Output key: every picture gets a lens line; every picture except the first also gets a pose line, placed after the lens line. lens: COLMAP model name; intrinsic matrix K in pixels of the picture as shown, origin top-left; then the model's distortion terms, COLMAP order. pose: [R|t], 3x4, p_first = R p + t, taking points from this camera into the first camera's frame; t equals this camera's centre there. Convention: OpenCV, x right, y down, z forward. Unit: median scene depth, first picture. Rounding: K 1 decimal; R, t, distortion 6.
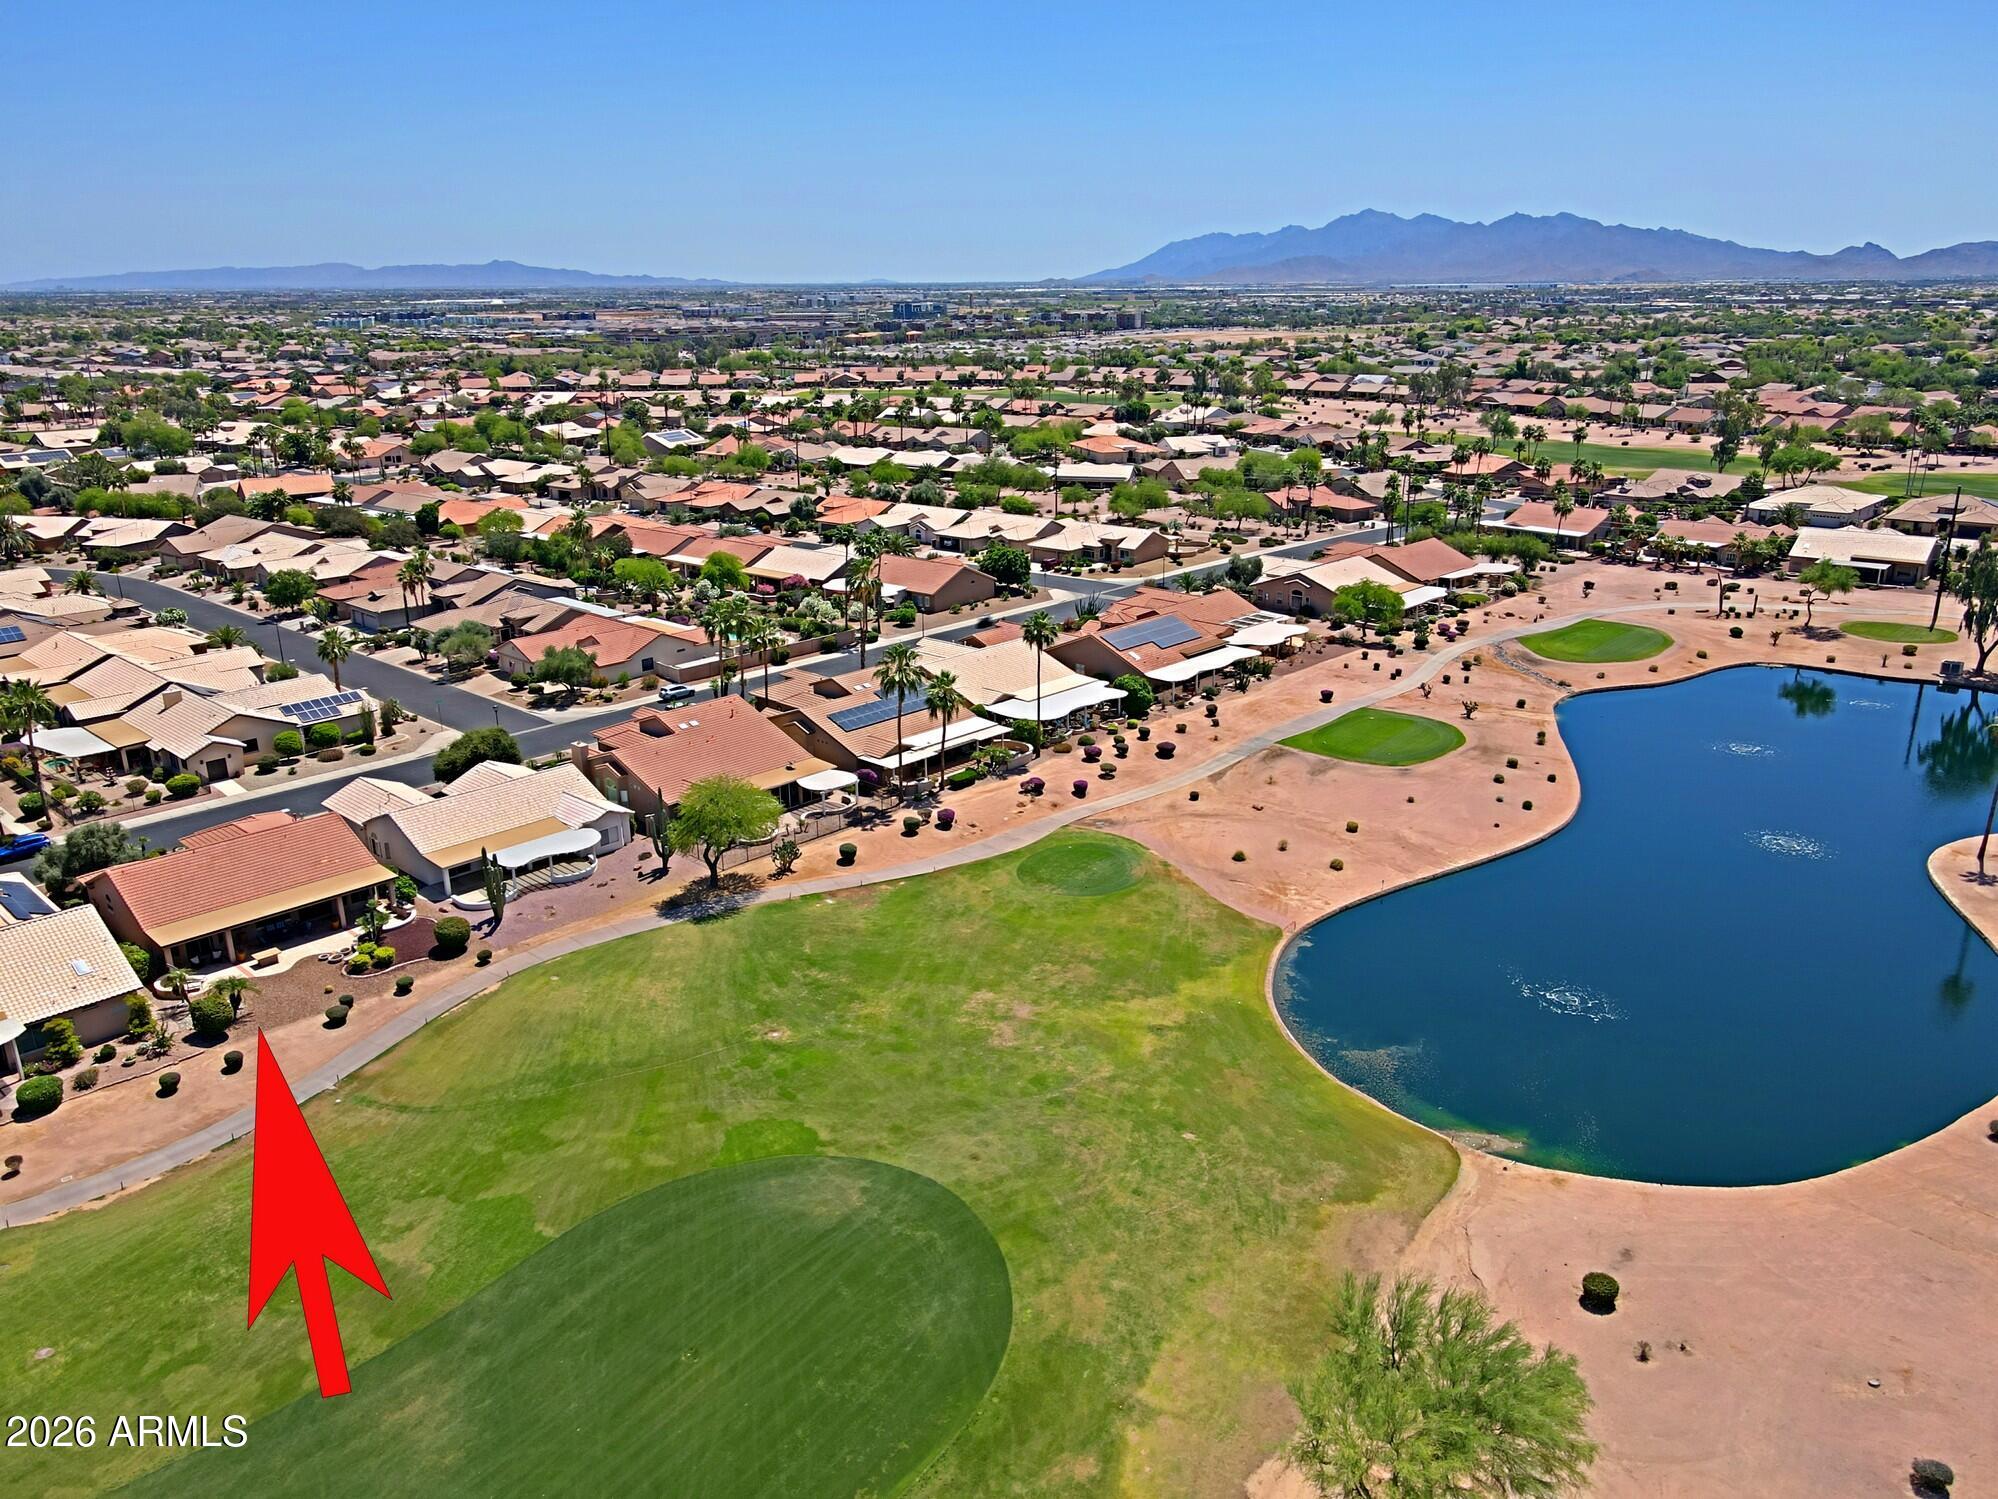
lens RADIAL K [[1462.3, 0, 1006.0], [0, 1462.3, 757.0], [0, 0, 1]] dist [0.000409, 0.035437]
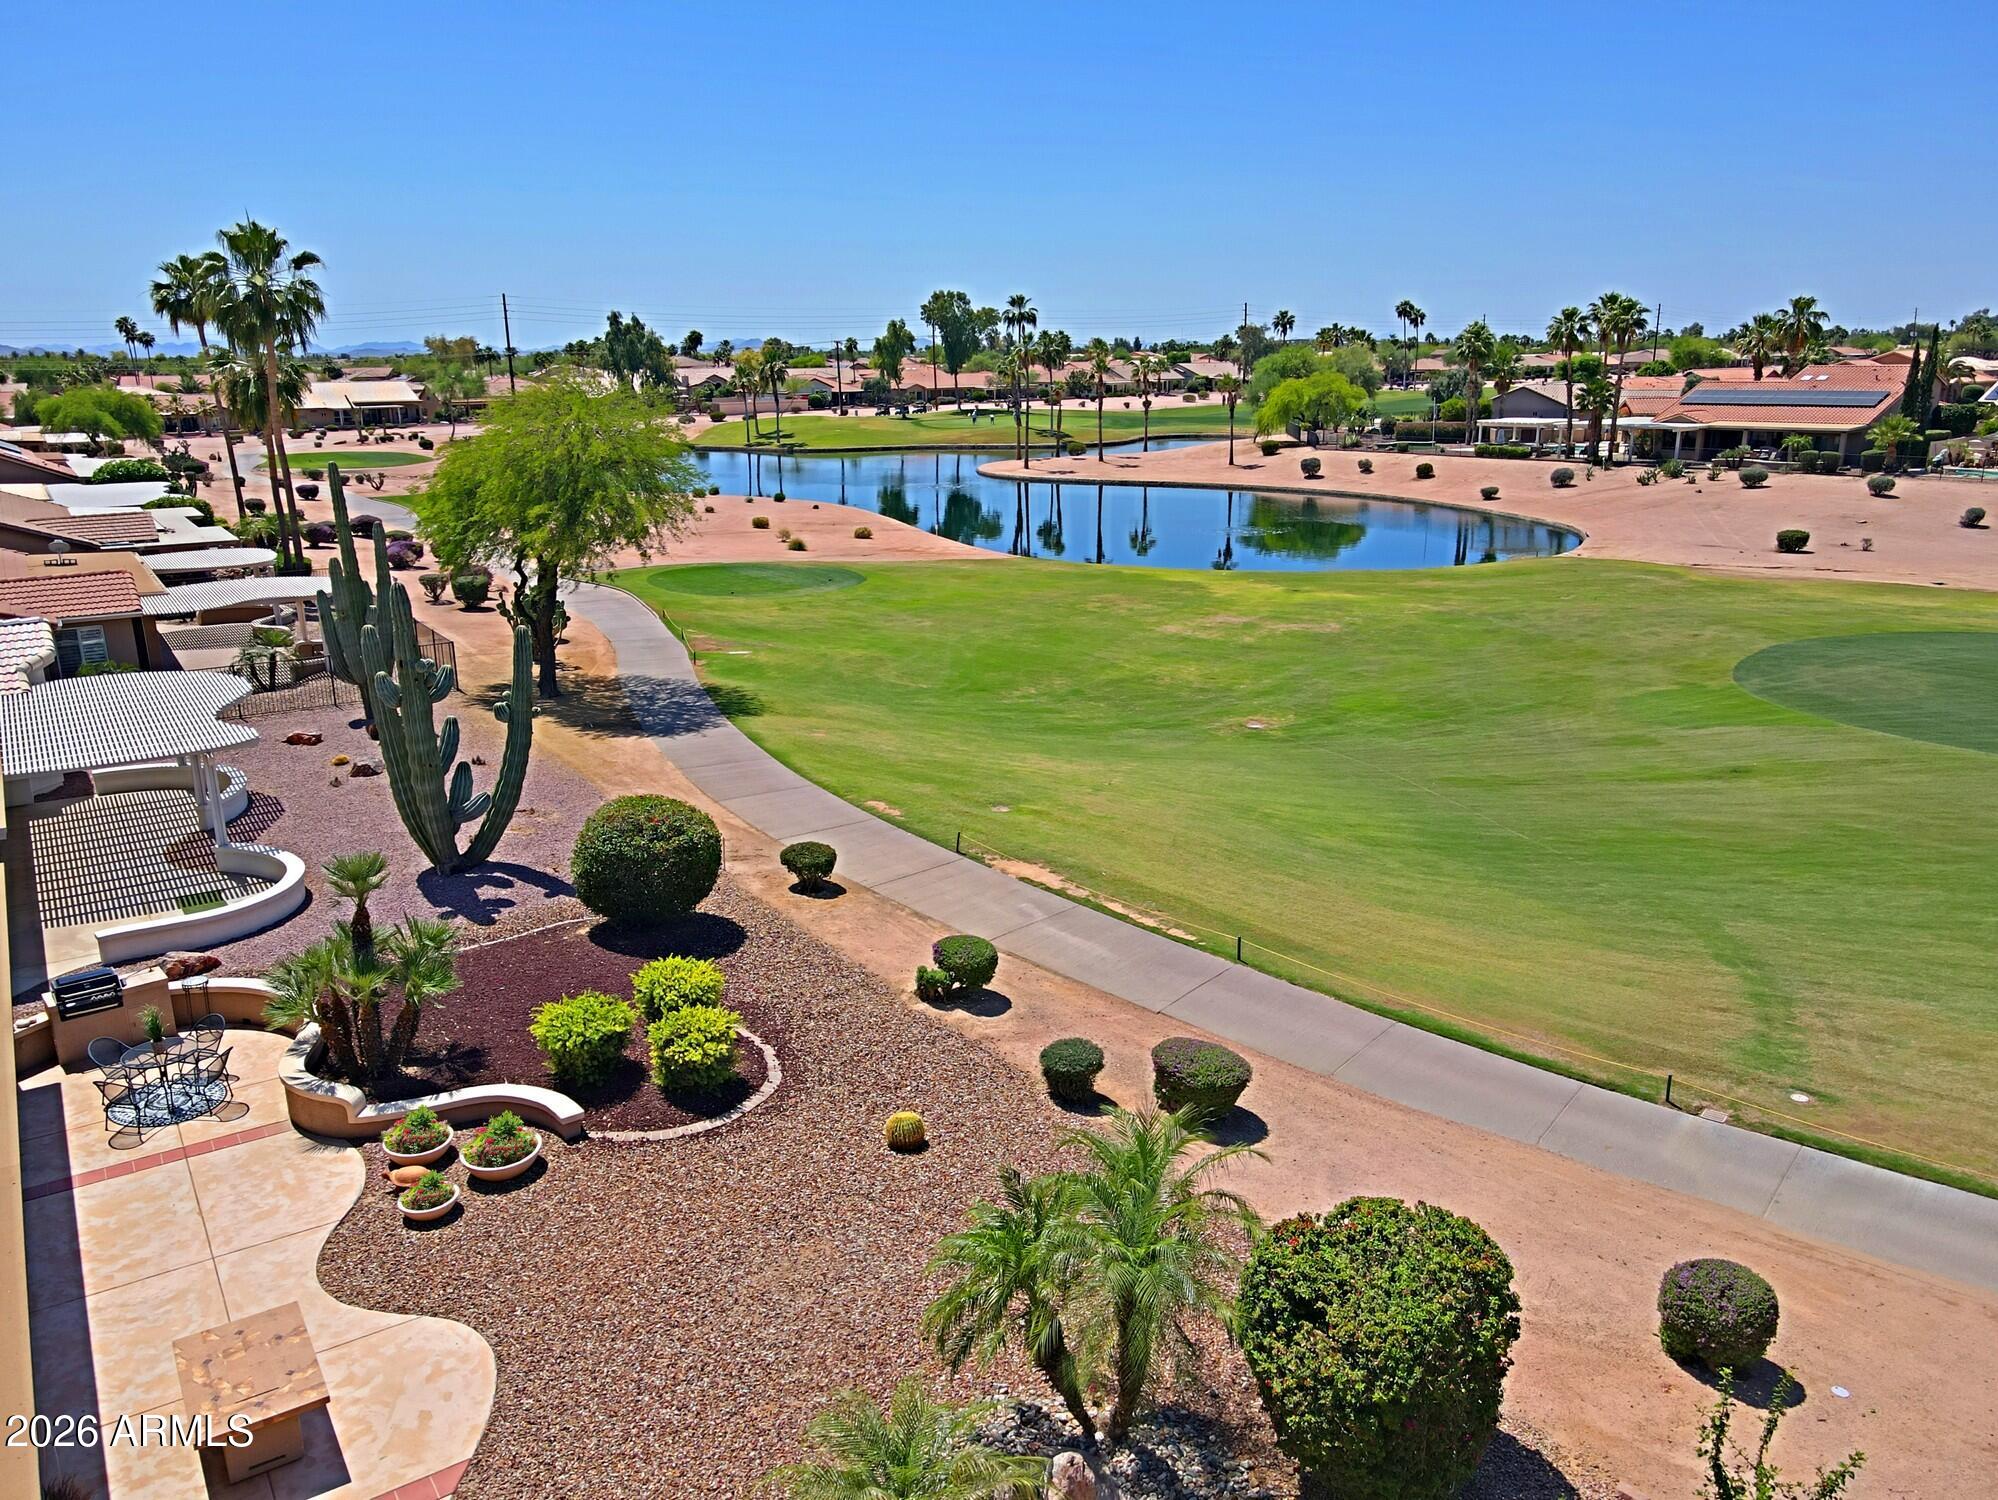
lens RADIAL K [[1460.6, 0, 1006.5], [0, 1460.6, 756.0], [0, 0, 1]] dist [-0.002330, 0.044766]
pose [[0.219041, -0.255788, 0.941591, -0.505265], [0.312956, 0.932457, 0.180504, 0.067403], [-0.924164, 0.255139, 0.284297, 0.746319]]
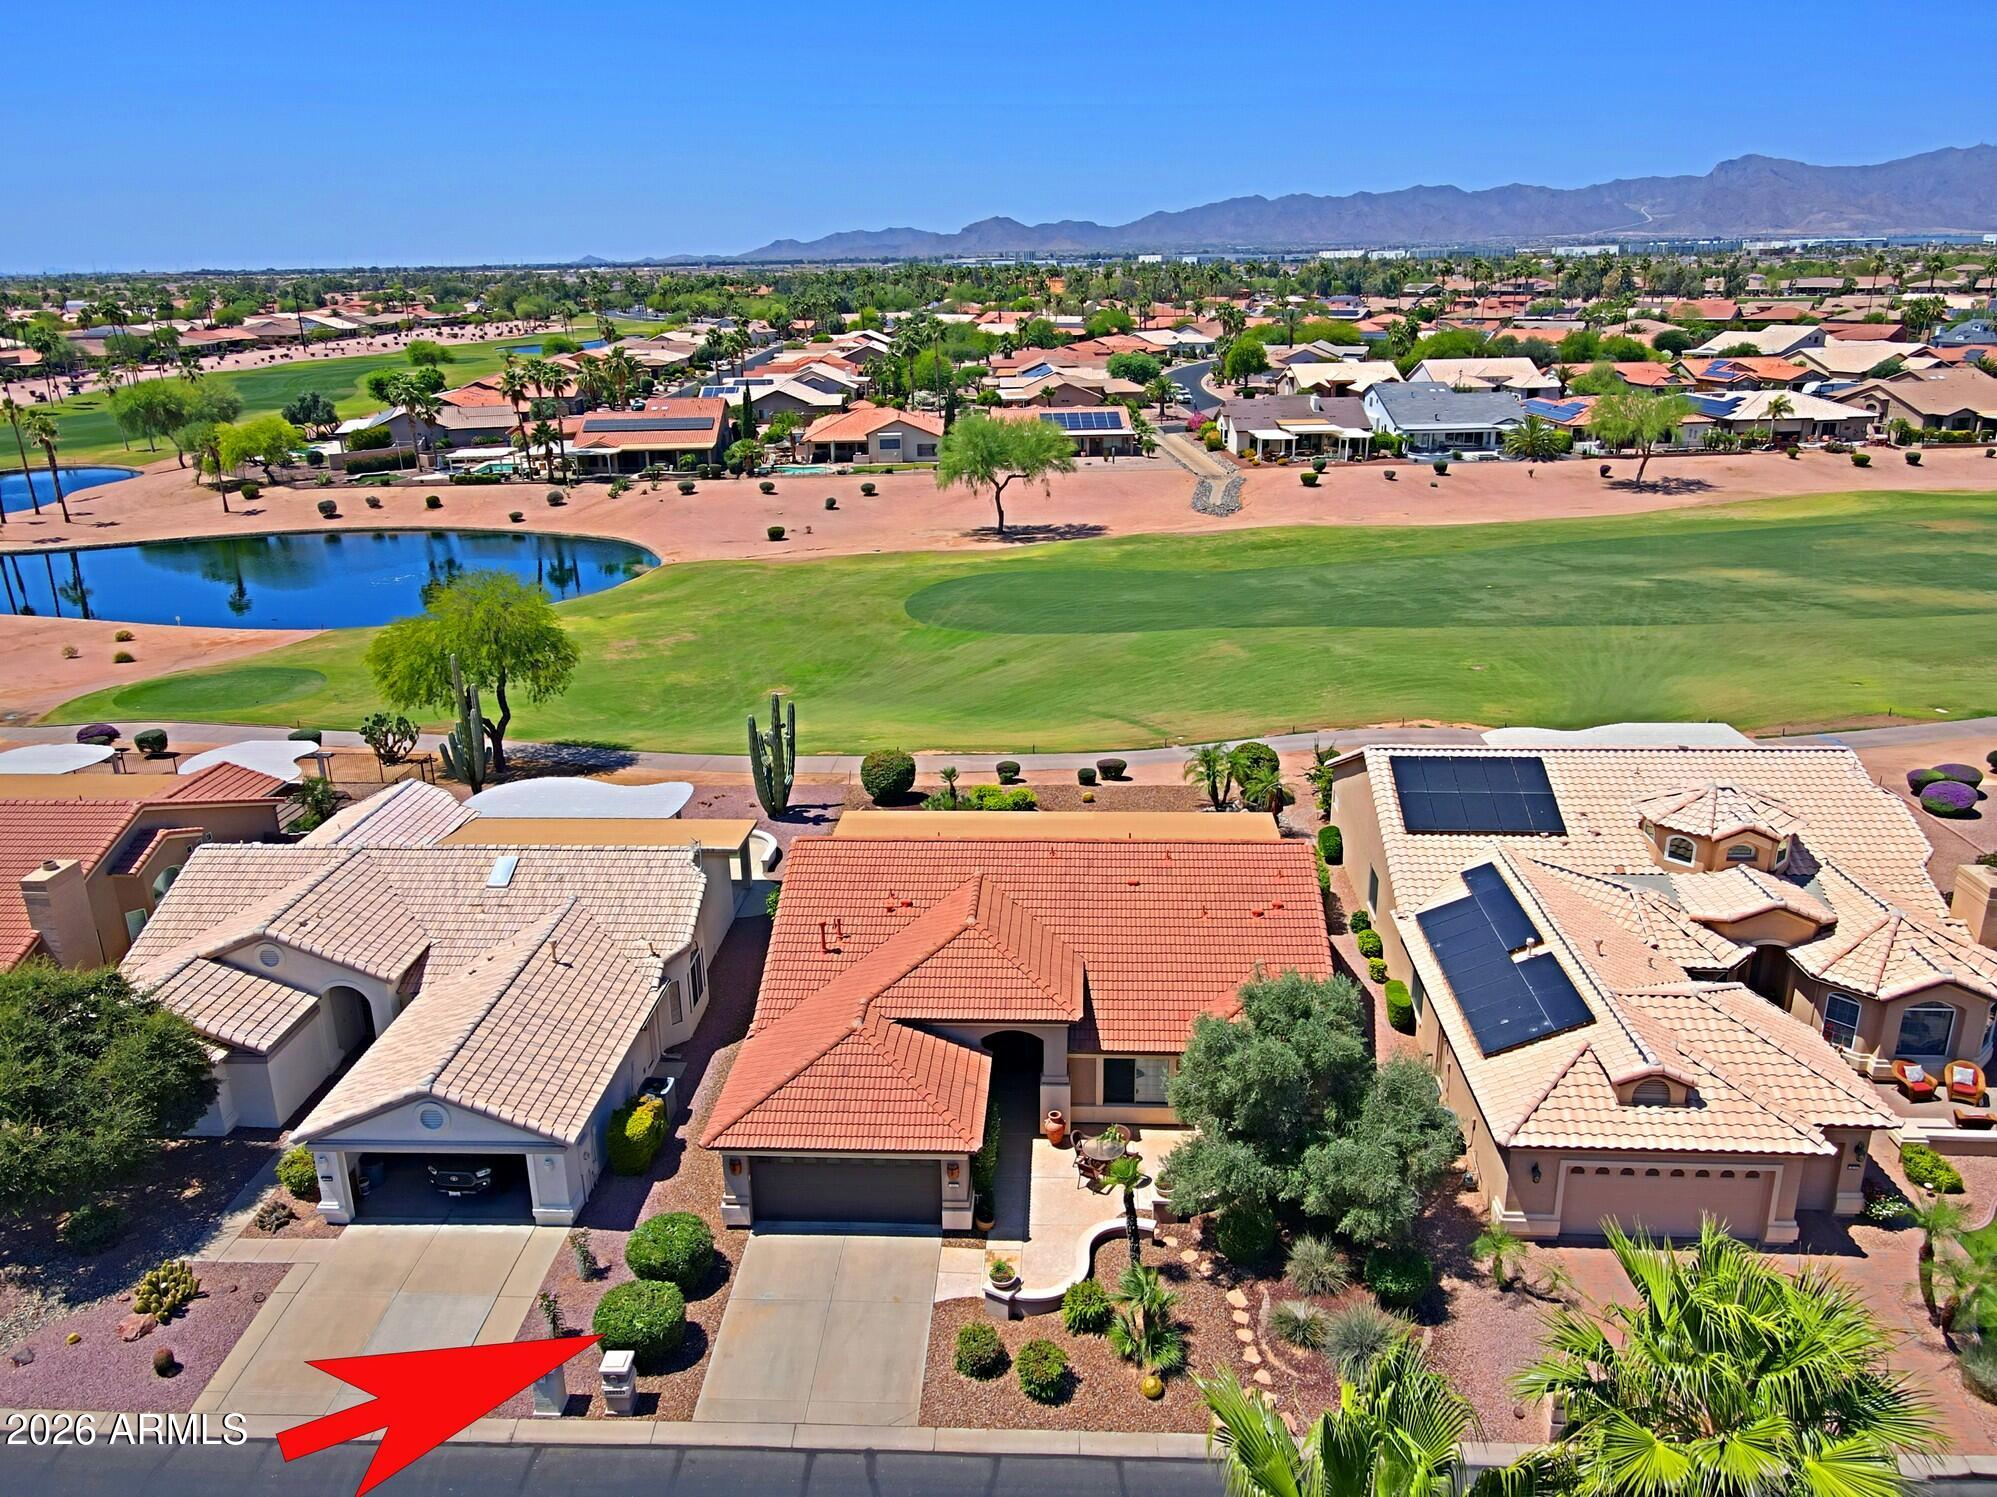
lens RADIAL K [[1461.6, 0, 1005.5], [0, 1461.6, 756.0], [0, 0, 1]] dist [0.000409, 0.035437]
pose [[-0.646040, -0.227683, 0.728555, -0.740685], [0.259242, 0.832292, 0.489983, -0.154412], [-0.717932, 0.505421, -0.478669, 1.079249]]
